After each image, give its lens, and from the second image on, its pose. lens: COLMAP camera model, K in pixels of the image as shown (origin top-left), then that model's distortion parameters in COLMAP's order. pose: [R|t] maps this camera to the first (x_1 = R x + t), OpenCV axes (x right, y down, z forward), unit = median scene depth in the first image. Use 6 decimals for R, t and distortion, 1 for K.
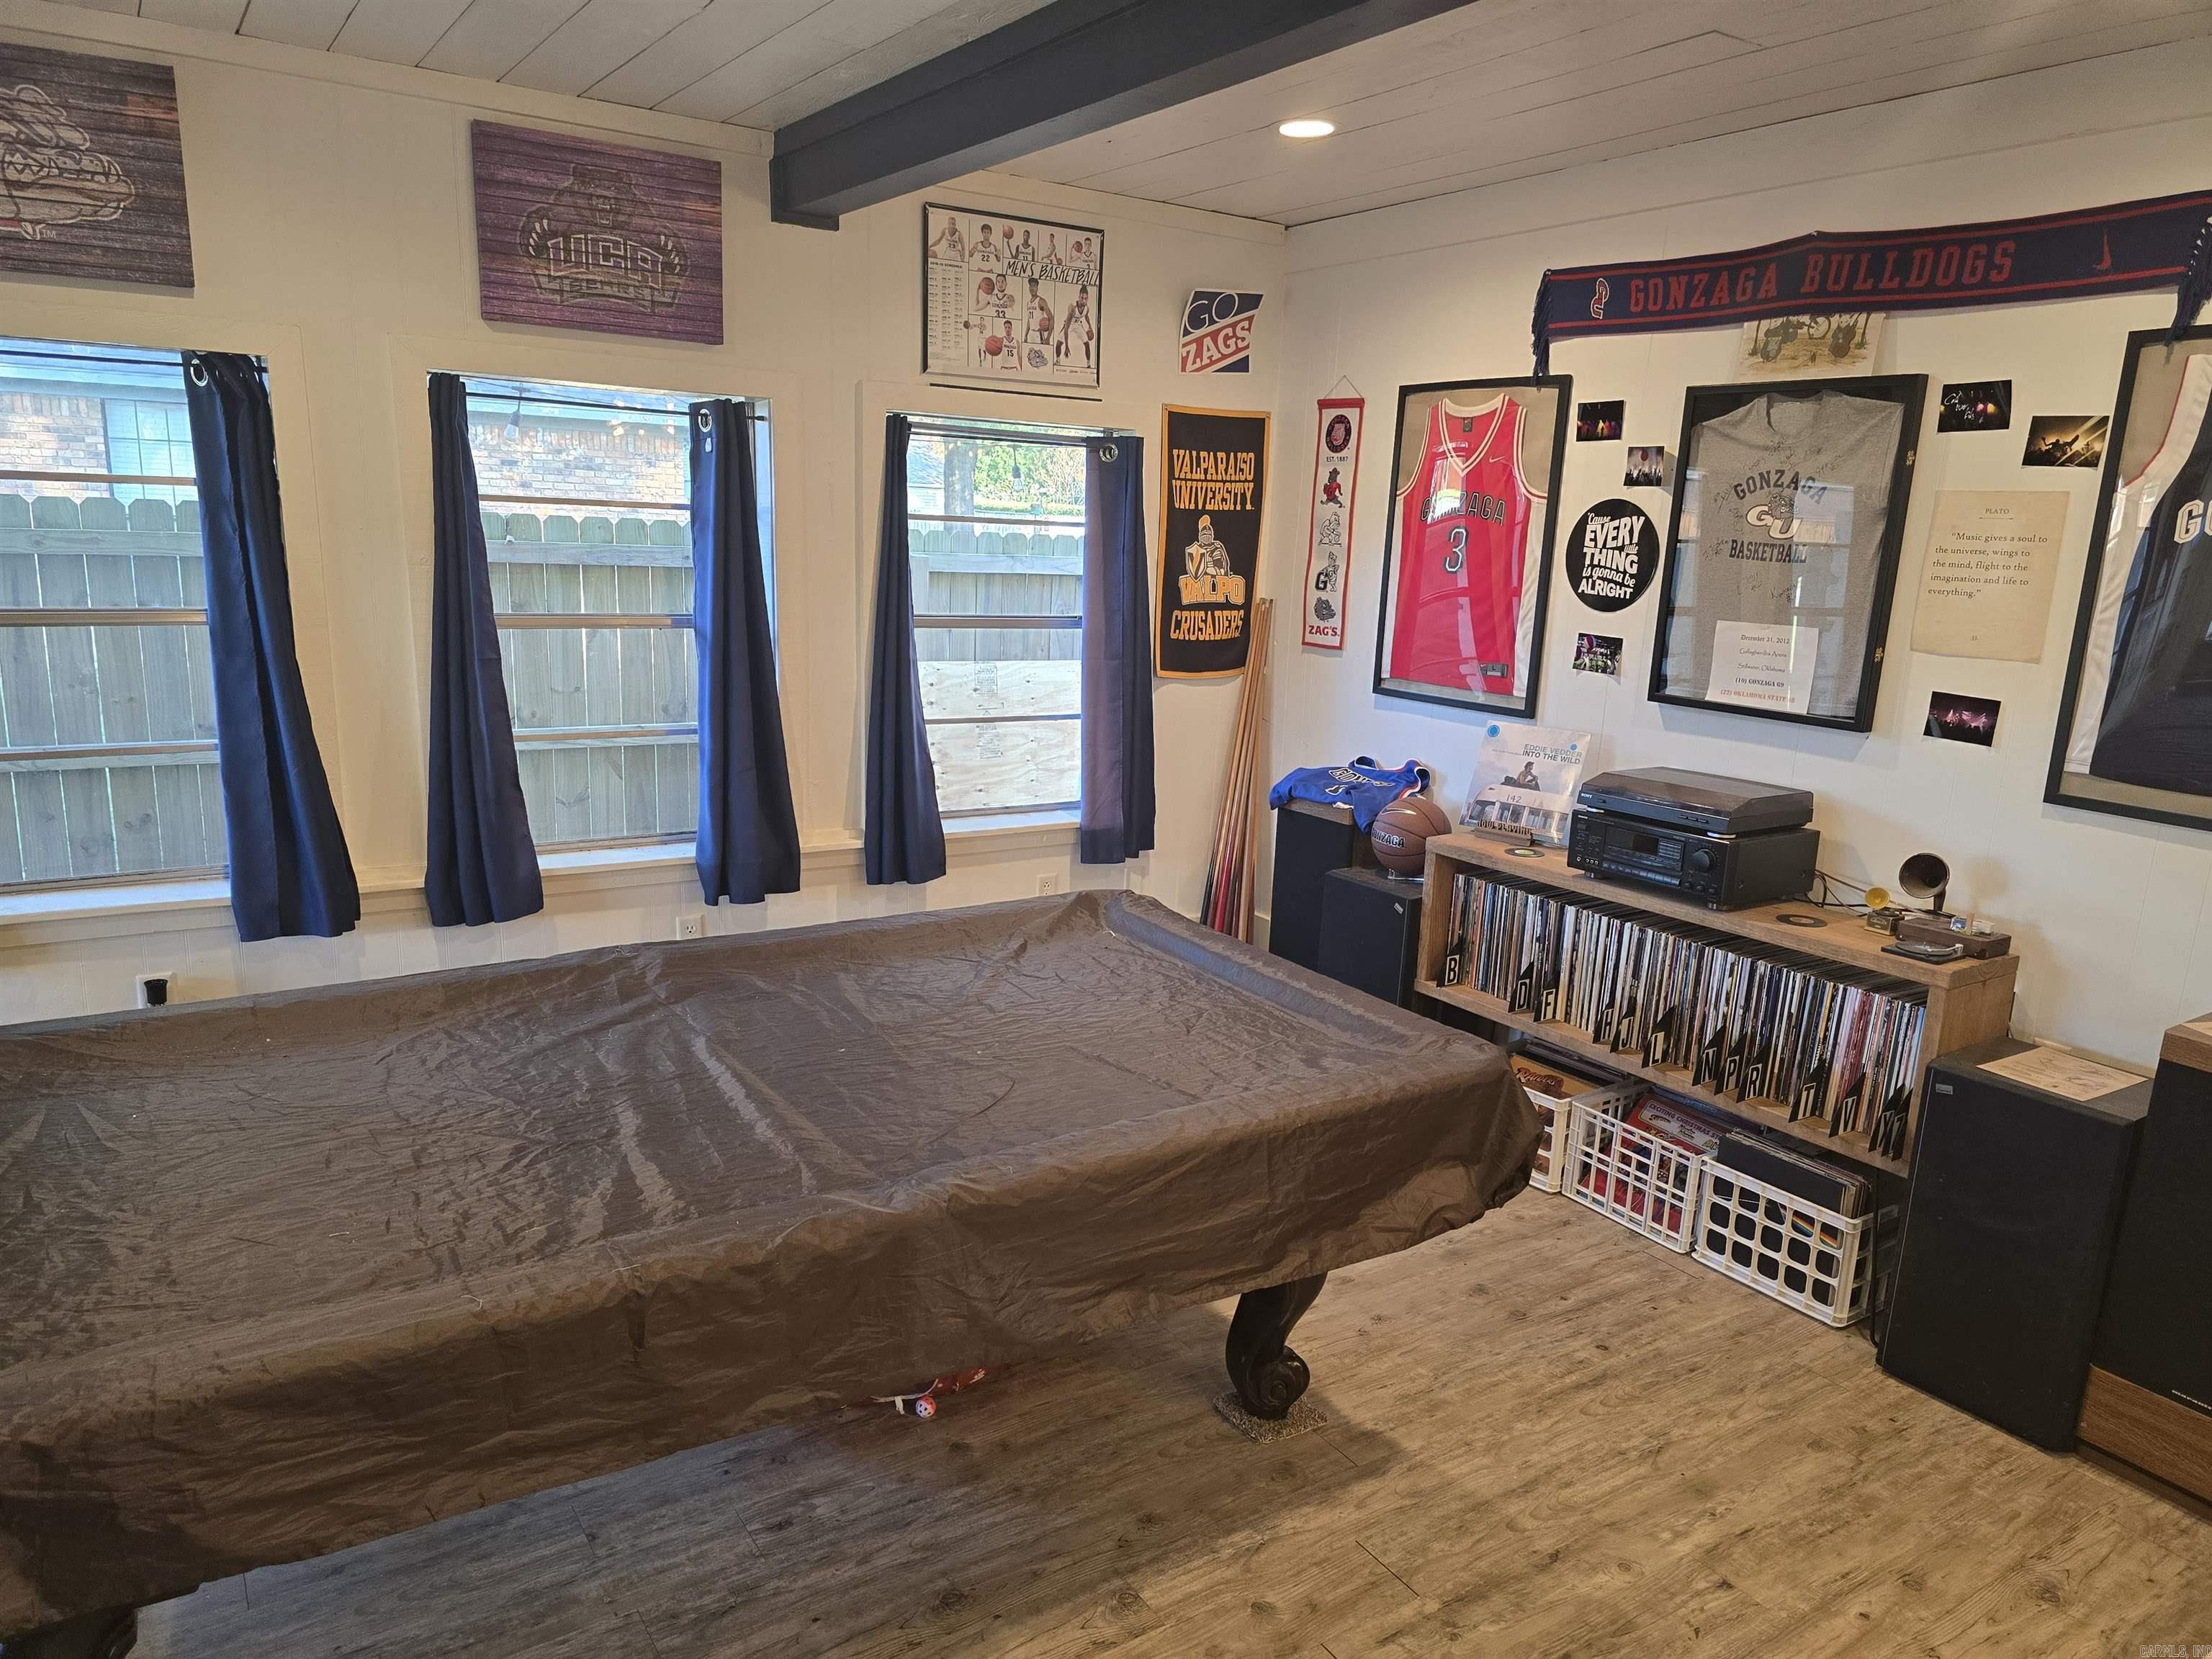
lens RADIAL K [[1506.7, 0, 1088.0], [0, 1506.7, 855.3], [0, 0, 1]] dist [0.080499, -0.071887]
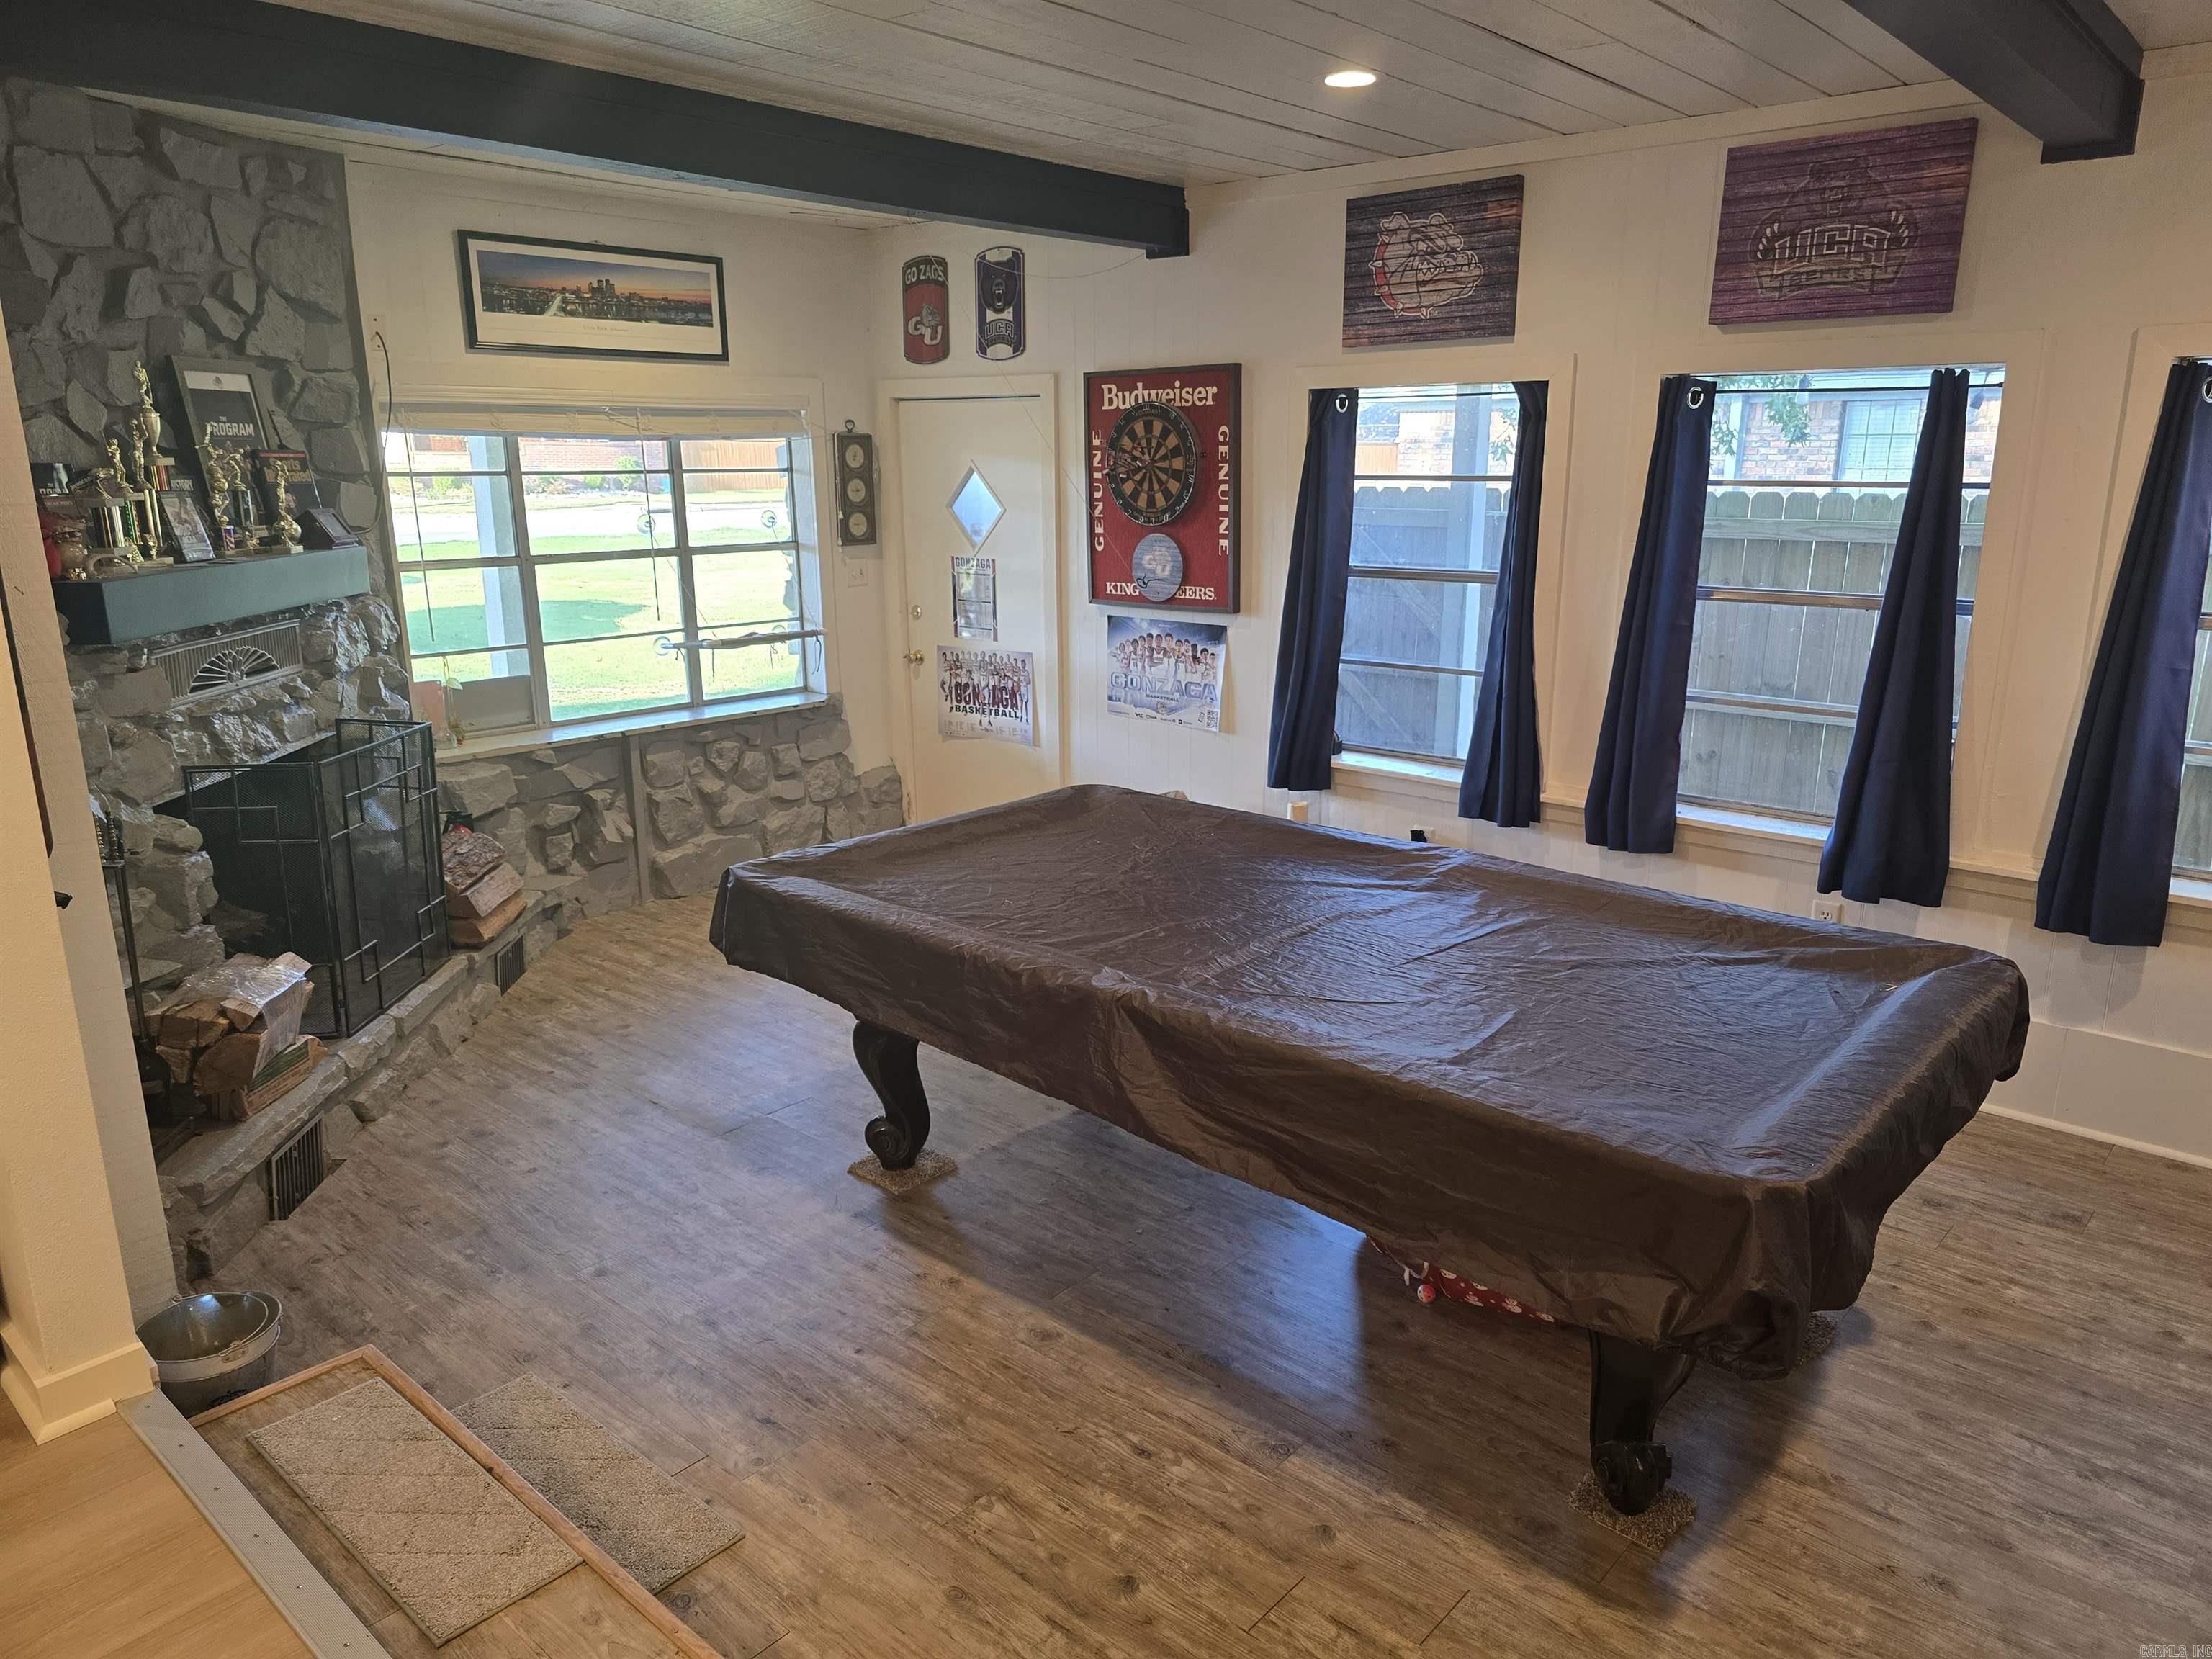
lens RADIAL K [[1490.7, 0, 1114.4], [0, 1490.7, 821.1], [0, 0, 1]] dist [0.092430, -0.075207]
pose [[0.276886, 0.189565, -0.942019, 0.552319], [-0.209289, 0.968709, 0.133420, -0.047818], [0.937834, 0.160212, 0.307896, 0.272232]]
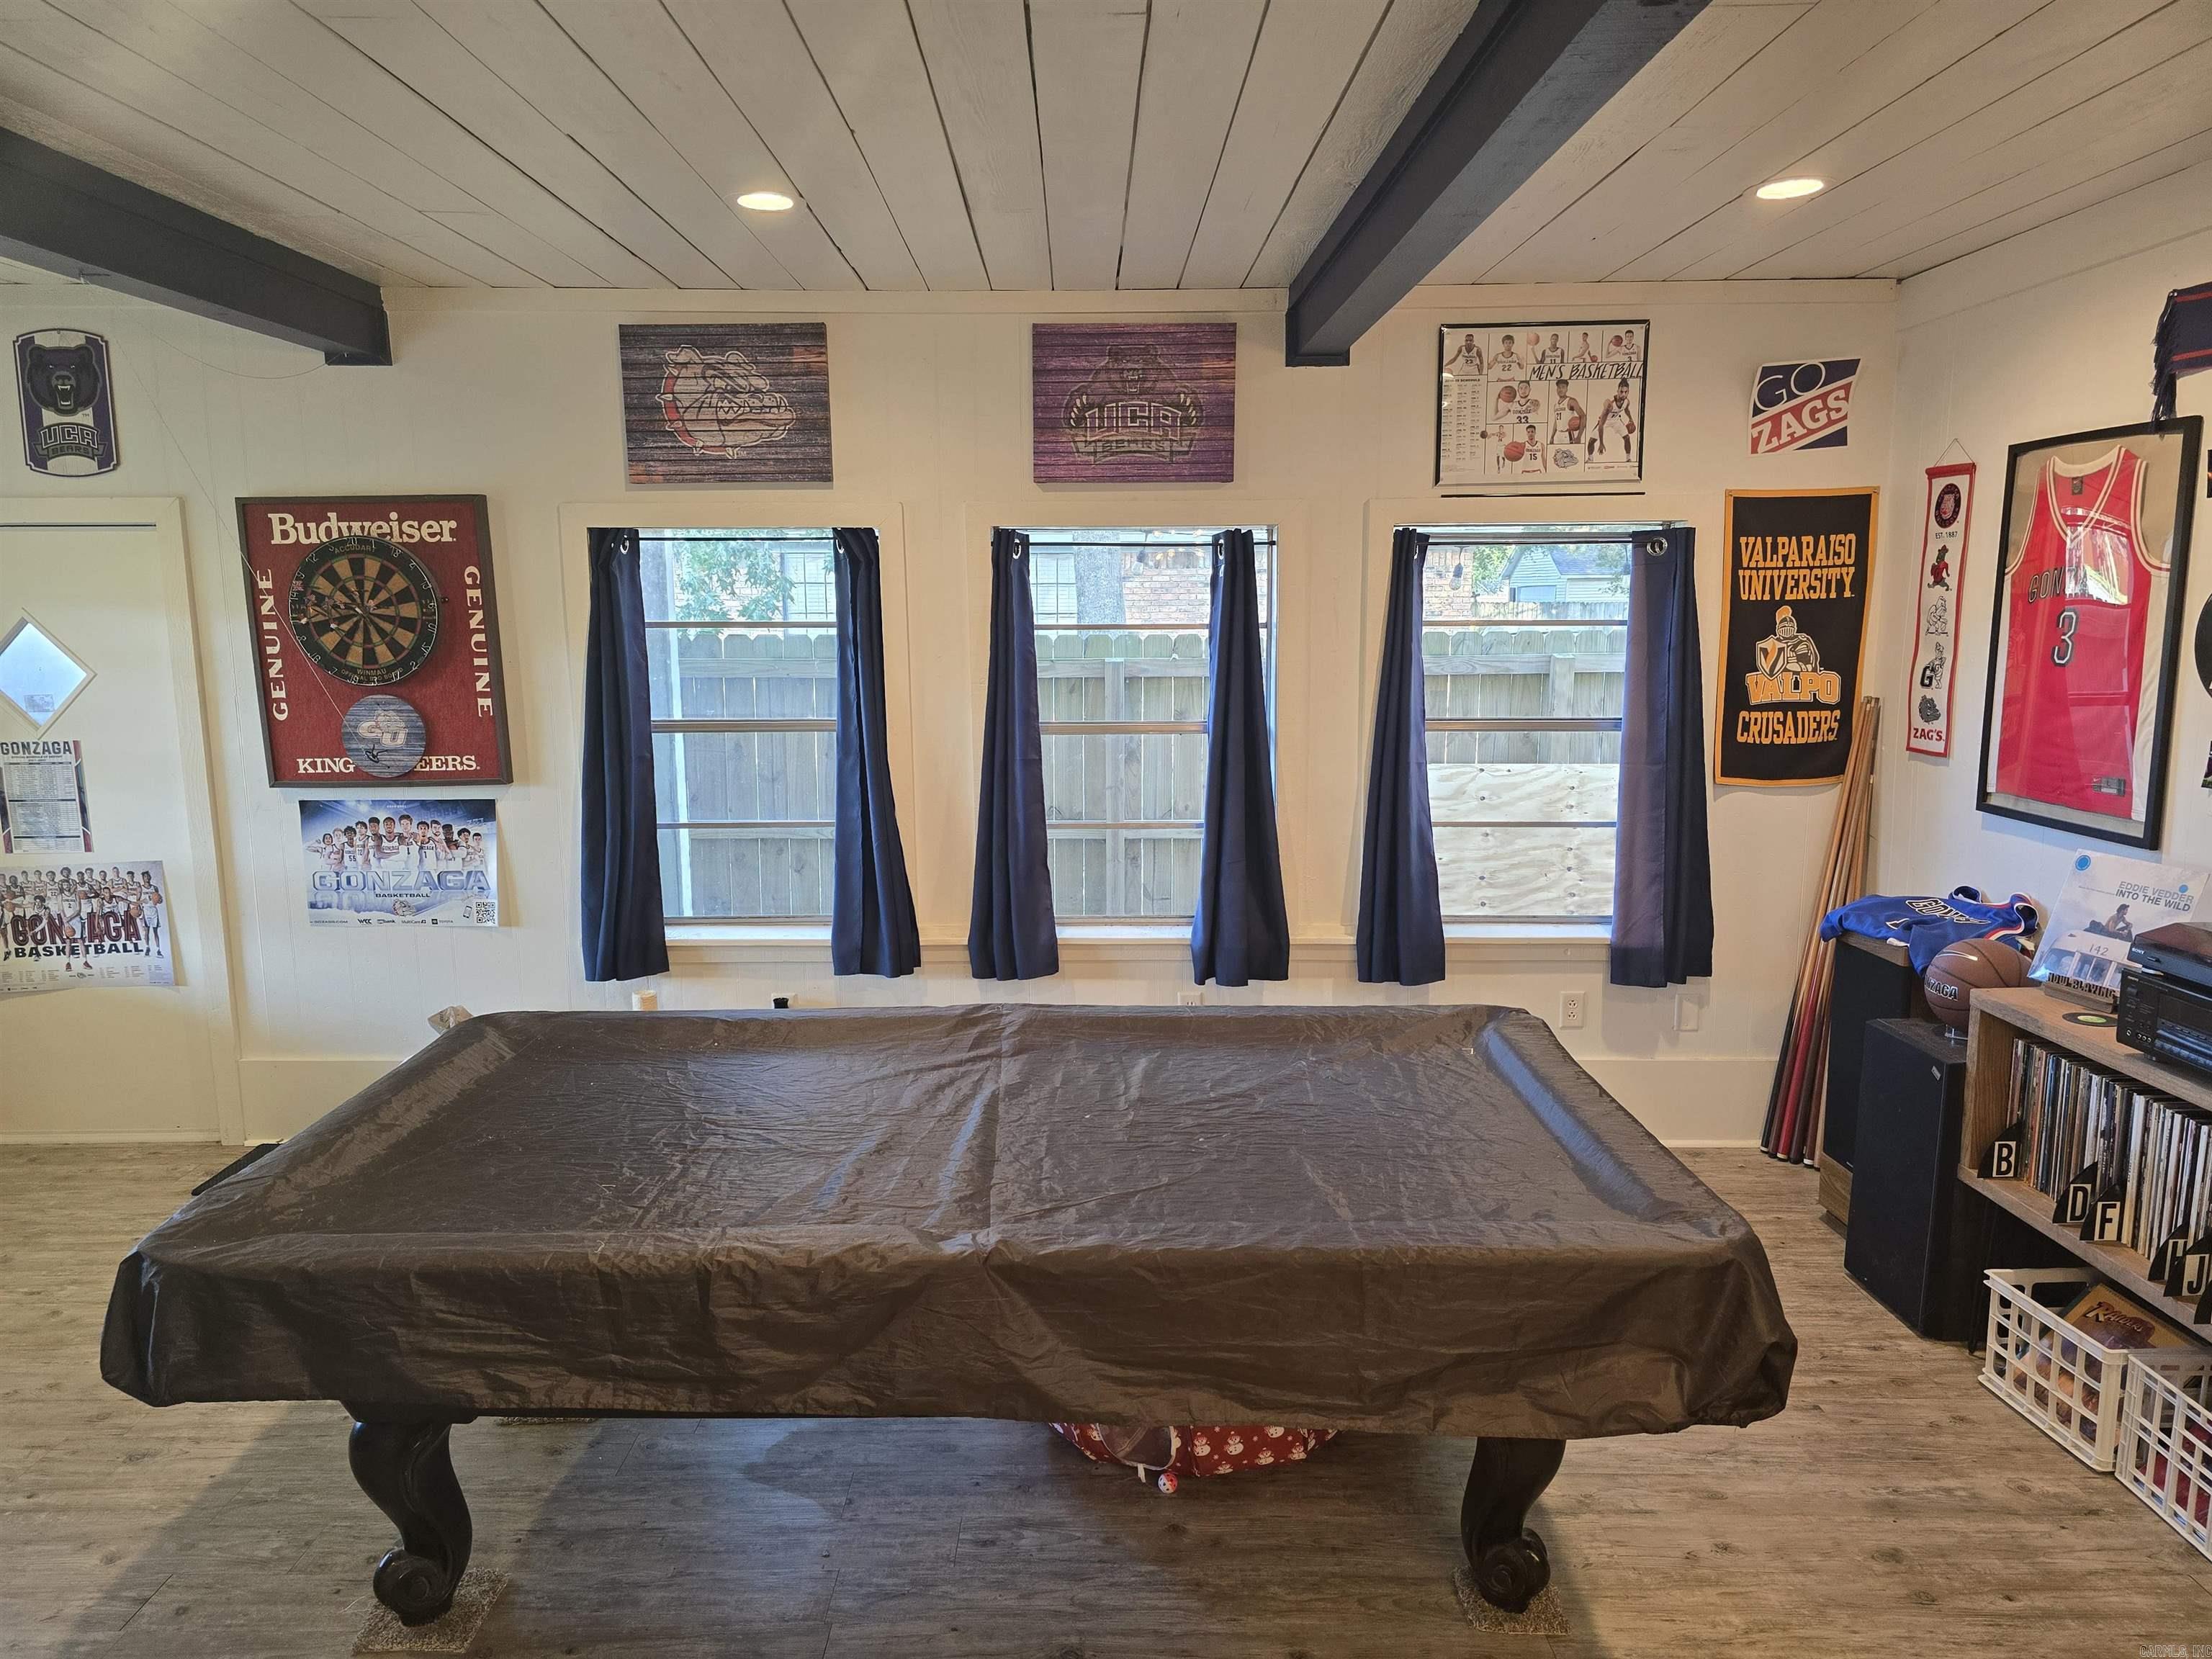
lens RADIAL K [[1489.6, 0, 1069.1], [0, 1489.6, 821.5], [0, 0, 1]] dist [0.086171, -0.063016]
pose [[0.833551, 0.036658, -0.551224, 0.266711], [-0.084005, 0.994604, -0.060886, -0.010481], [0.546018, 0.097057, 0.832133, 0.046693]]
